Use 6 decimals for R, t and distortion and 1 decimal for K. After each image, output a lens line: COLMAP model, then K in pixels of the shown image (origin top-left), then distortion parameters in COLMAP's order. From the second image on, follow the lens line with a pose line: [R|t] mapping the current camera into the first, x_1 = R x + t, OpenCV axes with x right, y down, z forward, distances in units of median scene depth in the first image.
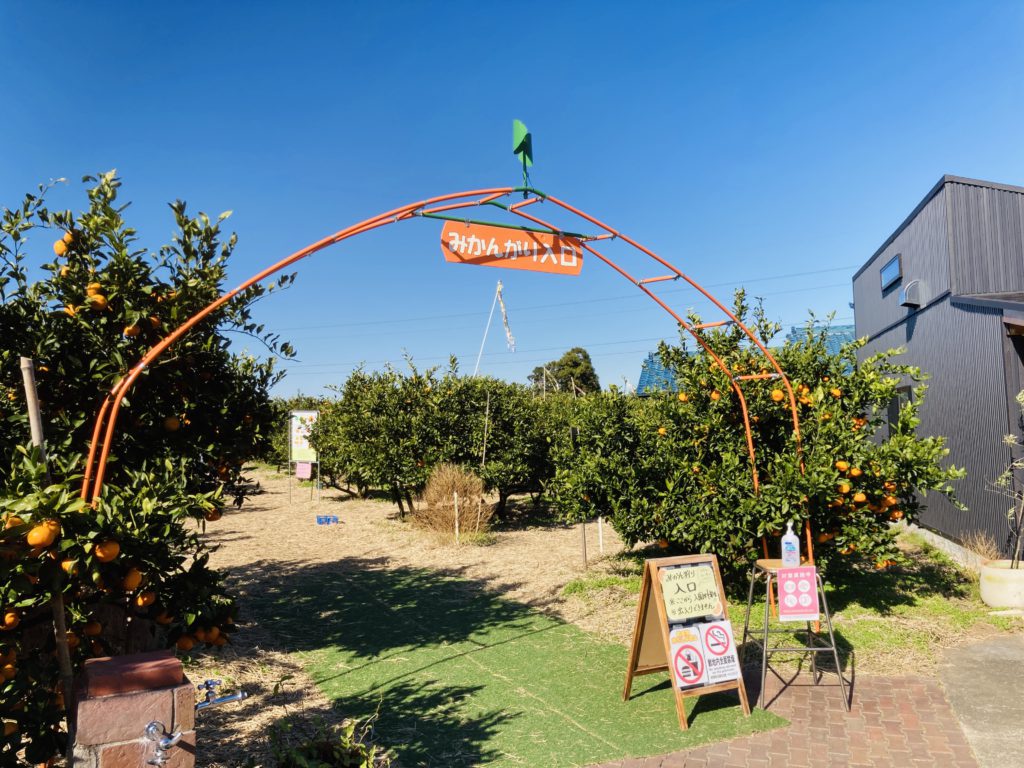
lens RADIAL K [[830.0, 0, 512.0], [0, 830.0, 384.0], [0, 0, 1]] dist [0.020305, 0.036484]
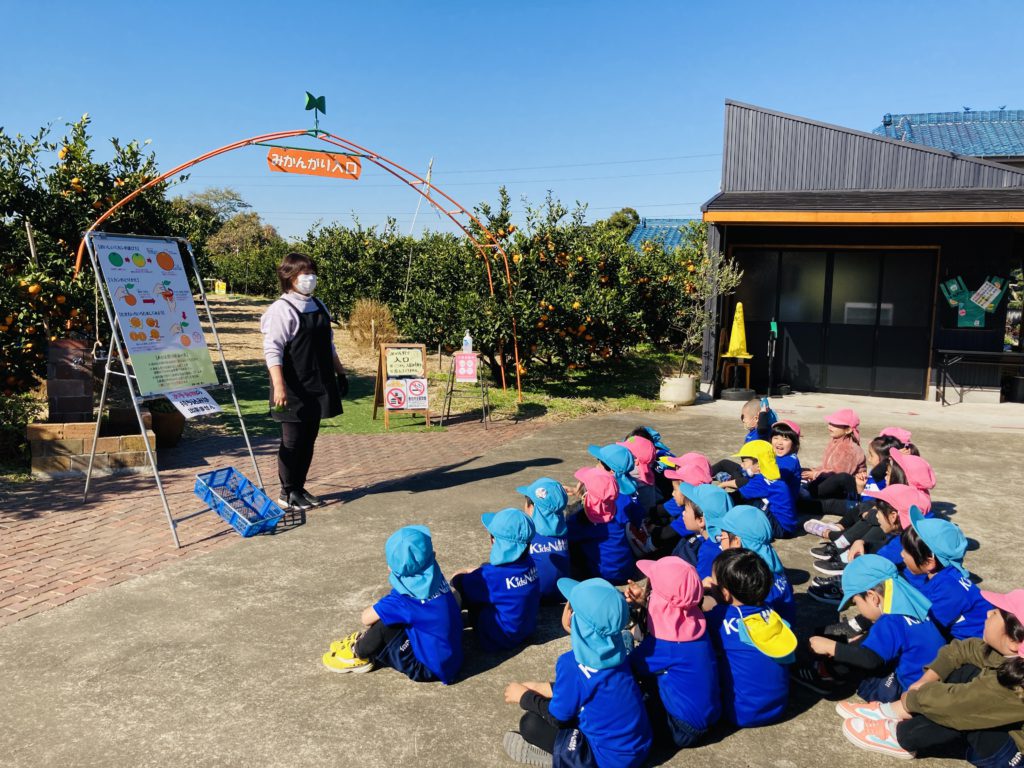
lens RADIAL K [[798.8, 0, 512.0], [0, 798.8, 384.0], [0, 0, 1]] dist [0.006569, -0.003379]
pose [[0.996916, 0.059245, -0.051456, 0.548662], [-0.049168, 0.982656, 0.178803, -0.029411], [0.061157, -0.175721, 0.982539, -0.730140]]
